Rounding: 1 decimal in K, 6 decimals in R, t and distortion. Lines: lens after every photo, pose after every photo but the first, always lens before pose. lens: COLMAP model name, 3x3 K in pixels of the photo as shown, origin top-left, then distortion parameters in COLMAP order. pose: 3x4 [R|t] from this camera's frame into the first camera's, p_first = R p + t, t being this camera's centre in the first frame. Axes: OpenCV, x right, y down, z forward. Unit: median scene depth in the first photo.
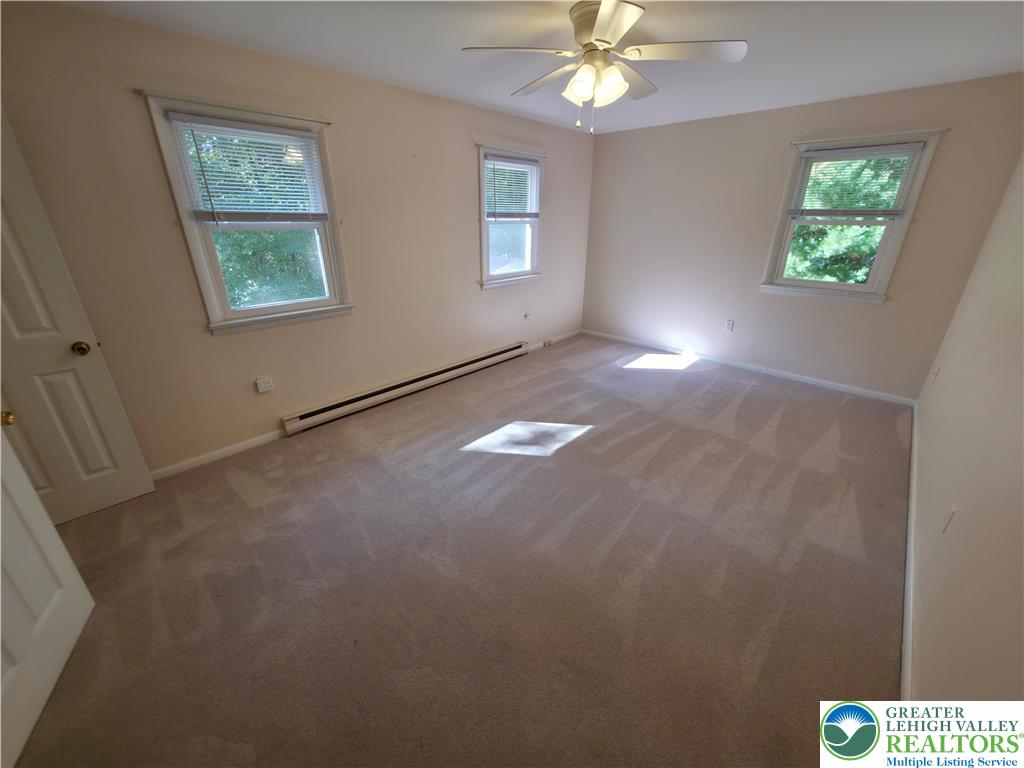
lens RADIAL K [[407.3, 0, 514.0], [0, 407.3, 383.1], [0, 0, 1]] dist [0.000991, -0.000153]
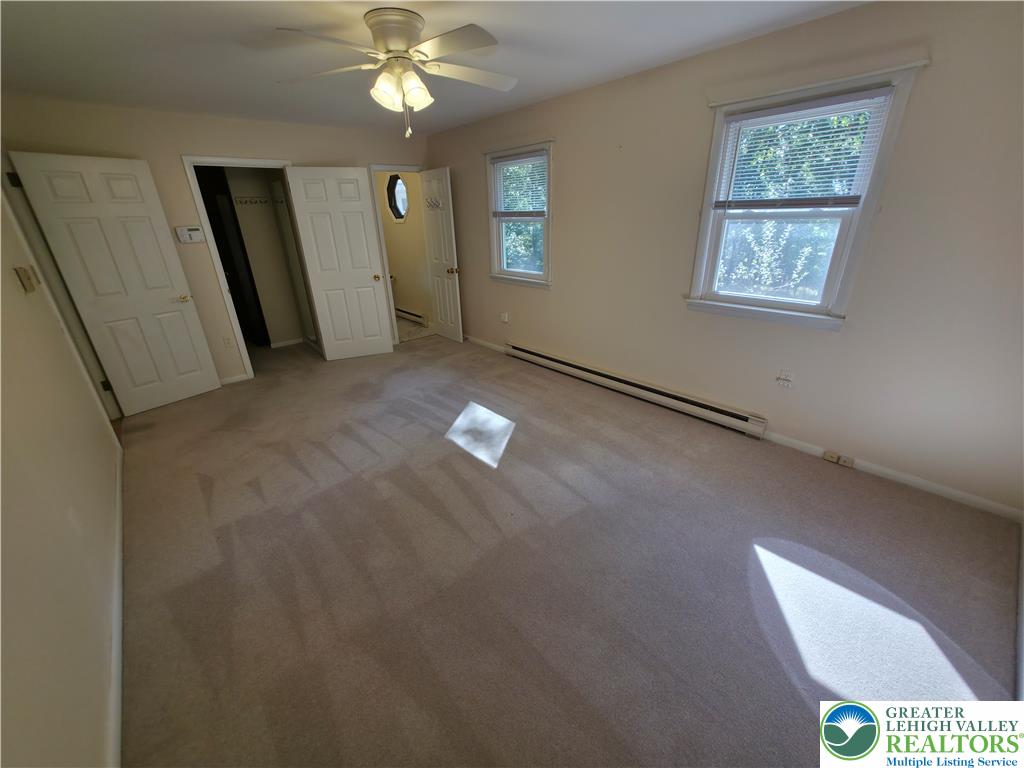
lens RADIAL K [[407.3, 0, 514.7], [0, 407.3, 384.7], [0, 0, 1]] dist [0.000991, -0.000153]
pose [[-0.093089, 0.379081, -0.920670, 0.689020], [-0.358856, 0.849762, 0.386169, -0.286813], [0.928739, 0.366336, 0.056932, 0.725724]]
